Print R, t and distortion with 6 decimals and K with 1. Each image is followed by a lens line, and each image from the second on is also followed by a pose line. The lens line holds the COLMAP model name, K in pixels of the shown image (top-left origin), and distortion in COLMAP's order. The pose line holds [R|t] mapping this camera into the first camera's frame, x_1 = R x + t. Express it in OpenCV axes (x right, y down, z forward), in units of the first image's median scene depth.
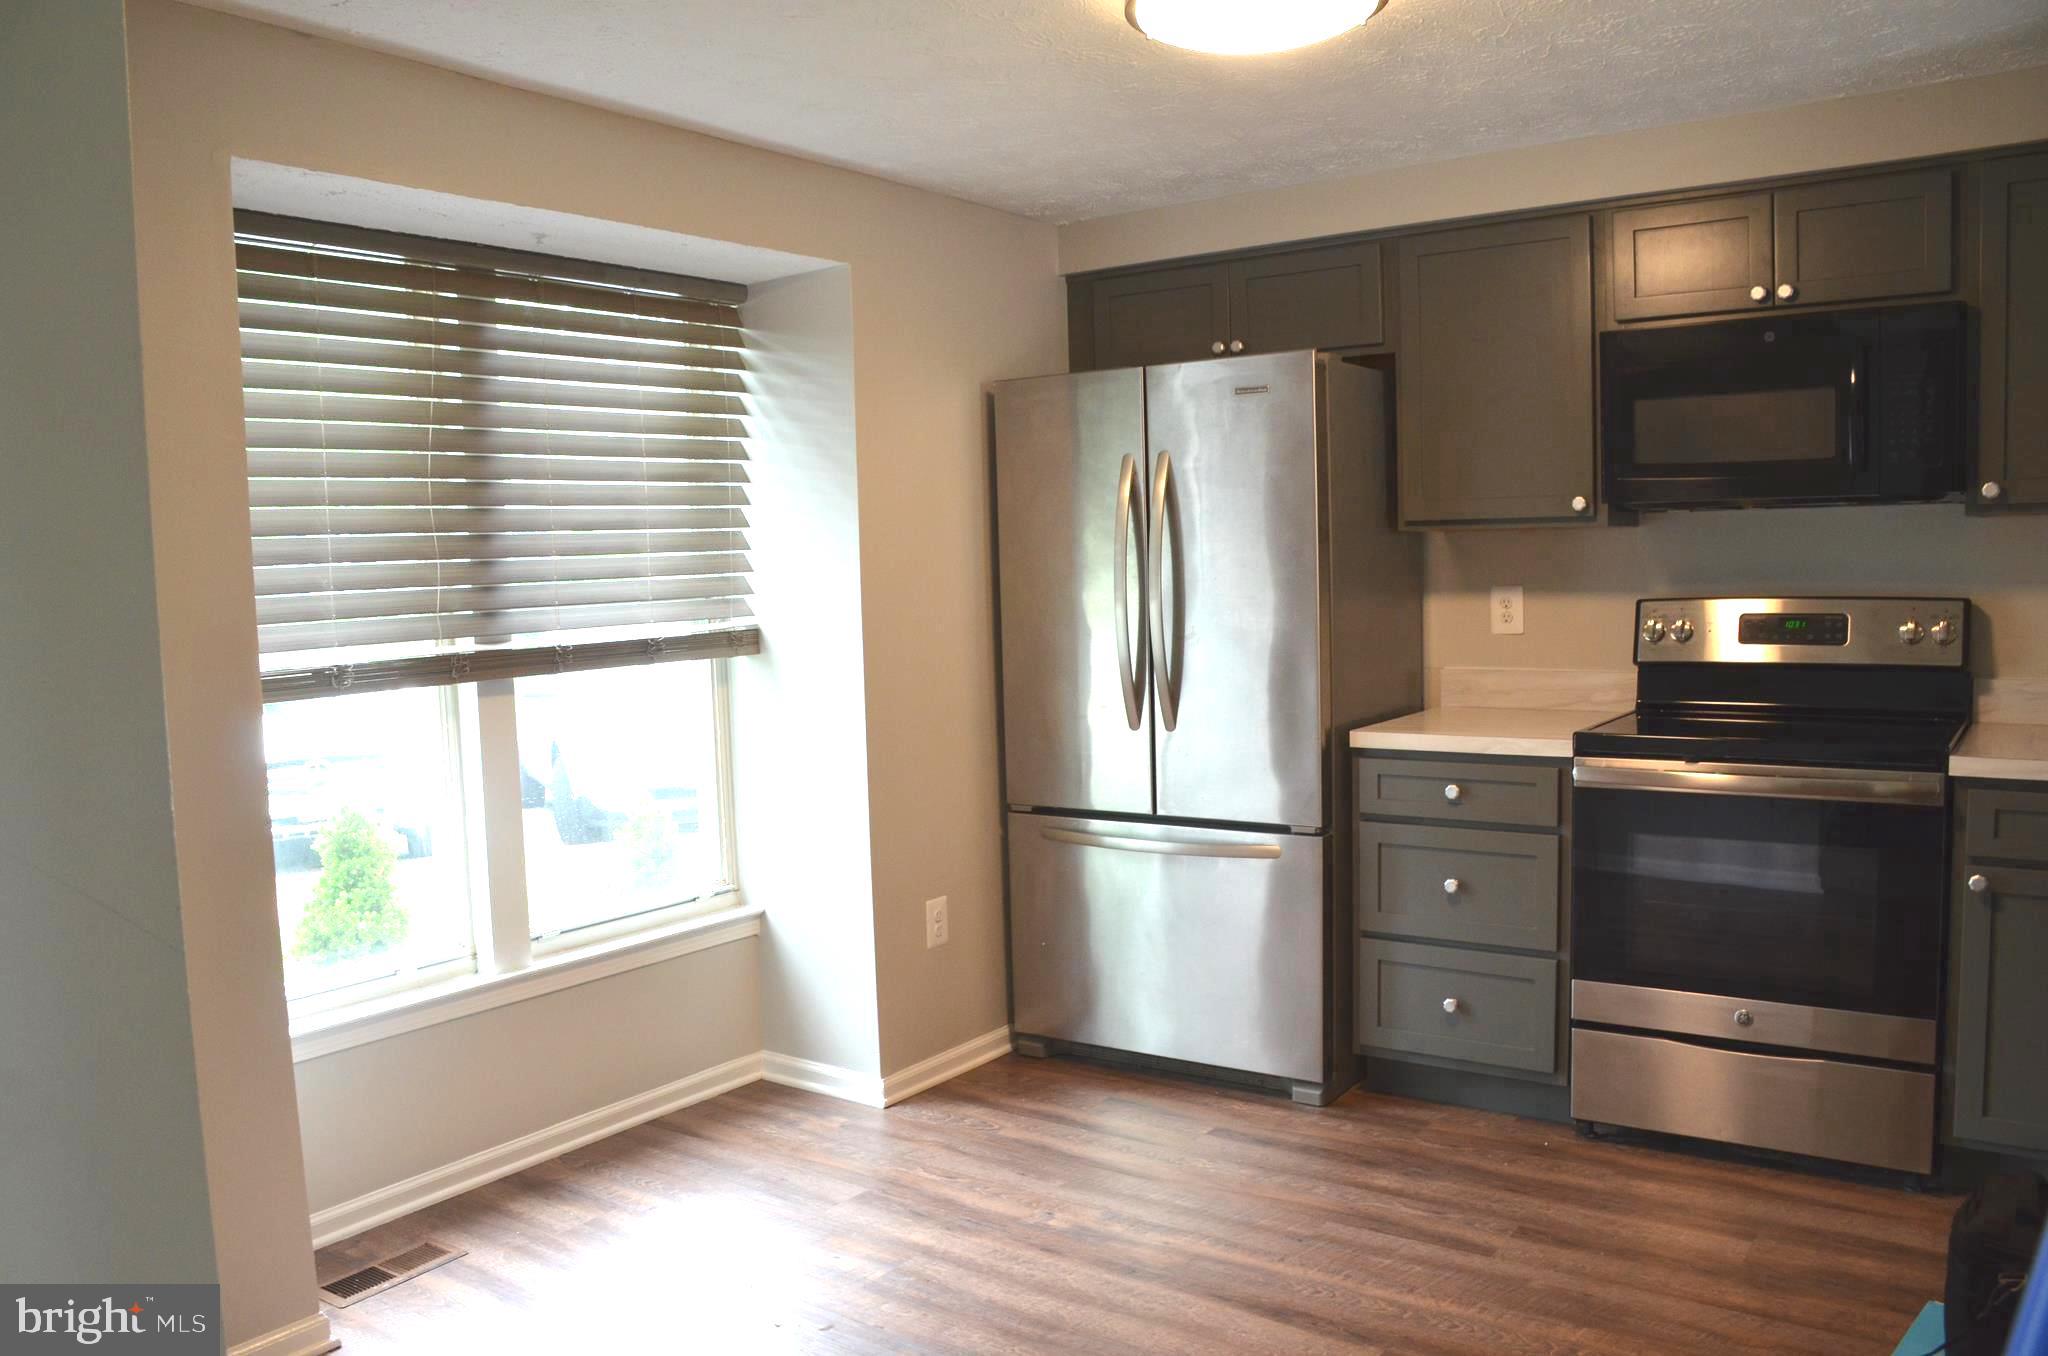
lens RADIAL K [[1591.5, 0, 1024.0], [0, 1591.5, 678.0], [0, 0, 1]] dist [-0.151463, 0.106493]
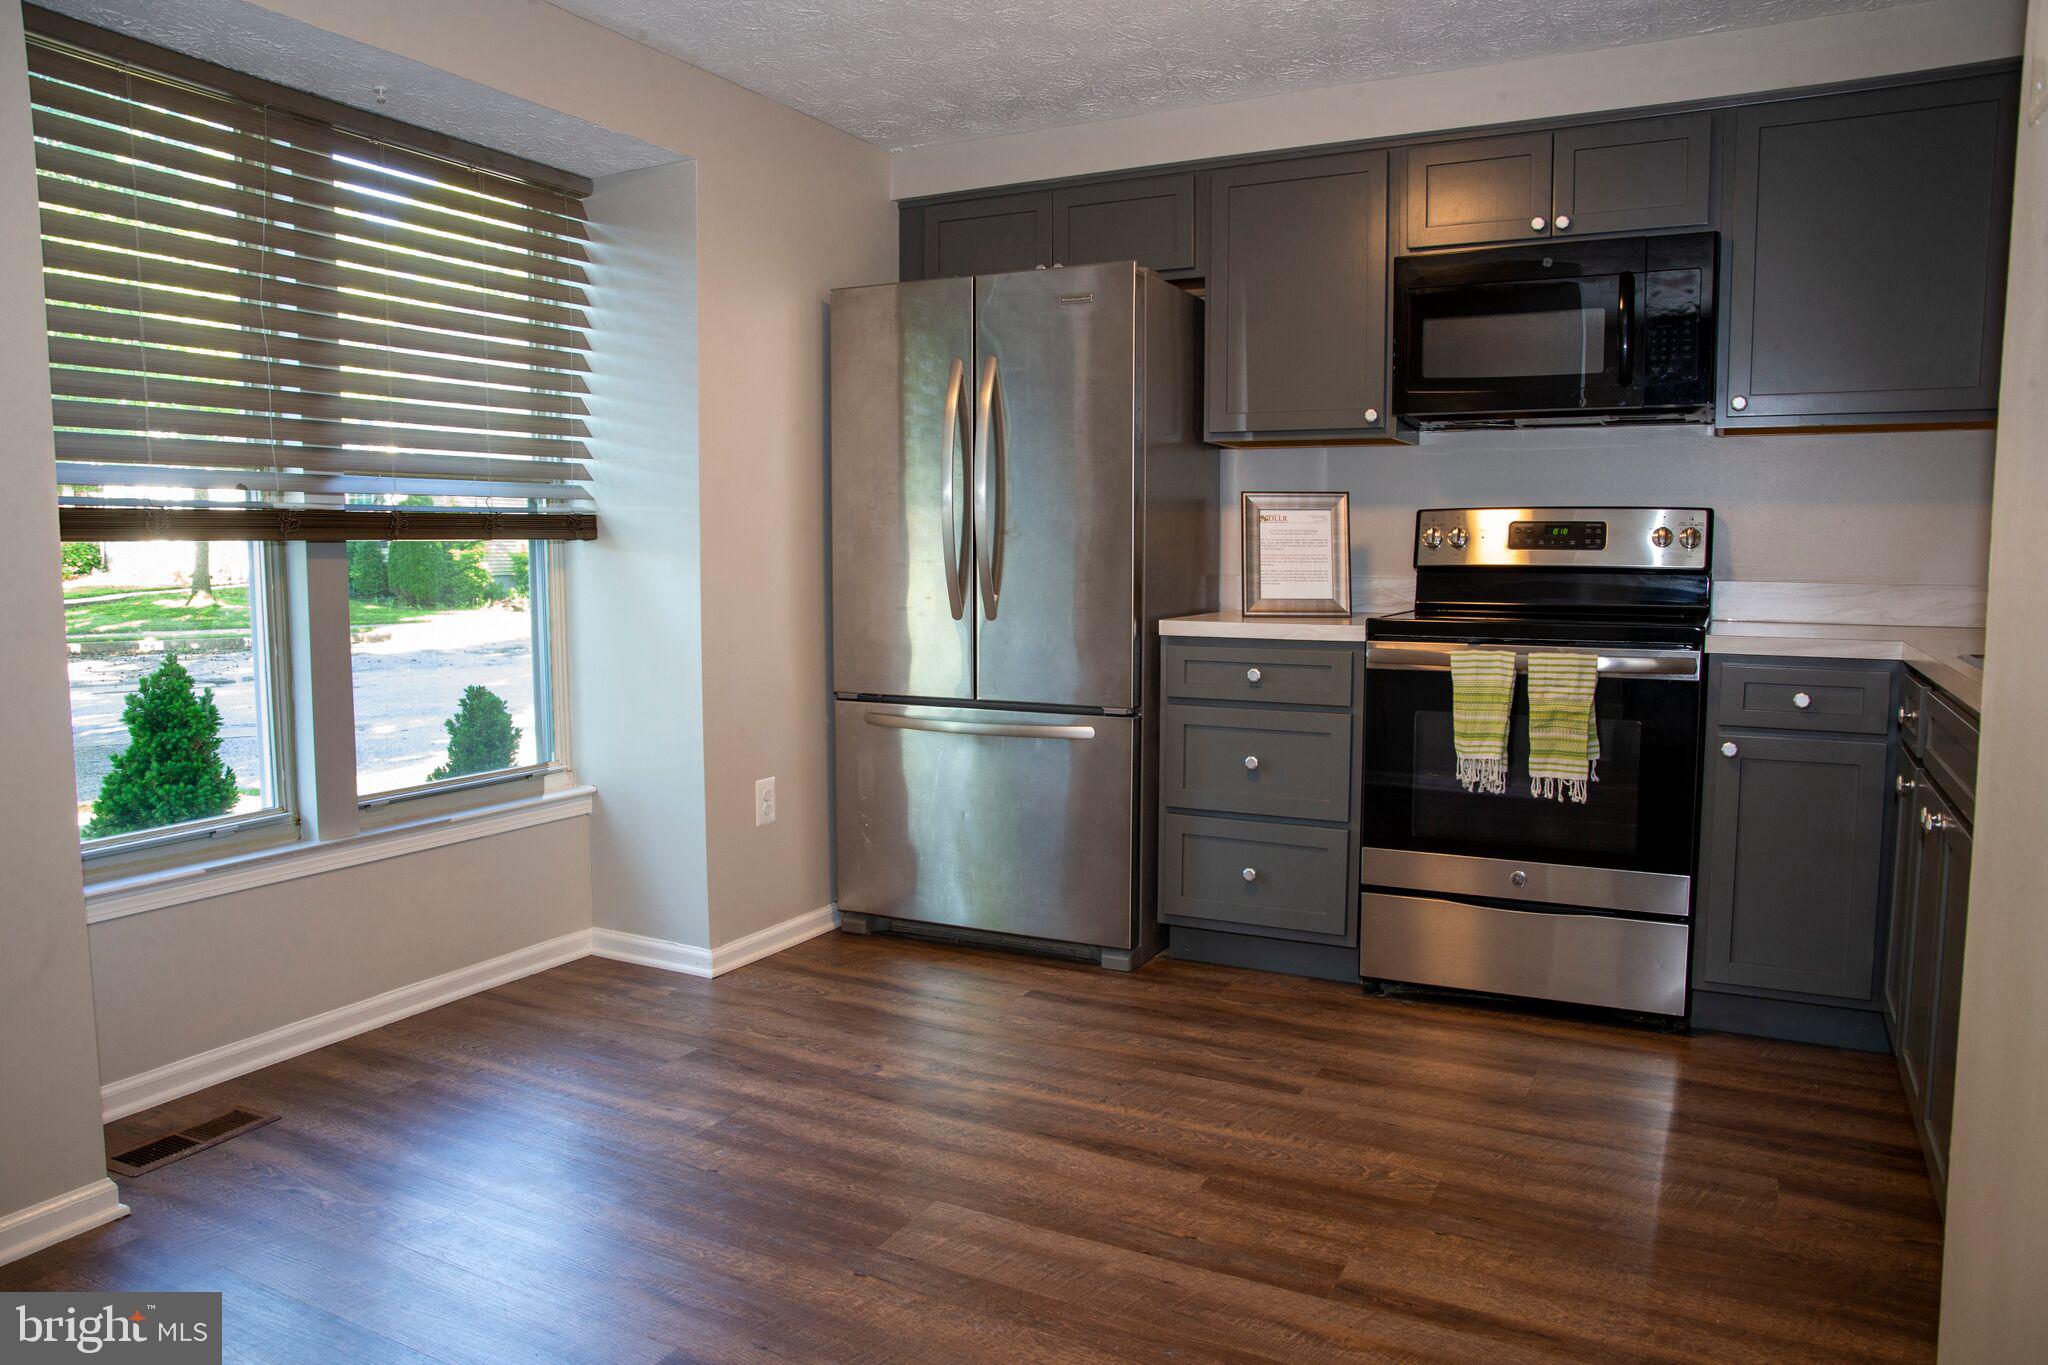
lens RADIAL K [[1388.0, 0, 1024.0], [0, 1388.0, 682.5], [0, 0, 1]] dist [-0.109031, 0.087993]
pose [[0.989424, 0.016016, 0.144163, -0.021960], [-0.016837, 0.999848, 0.004476, 0.078844], [-0.144069, -0.006856, 0.989544, 0.084098]]
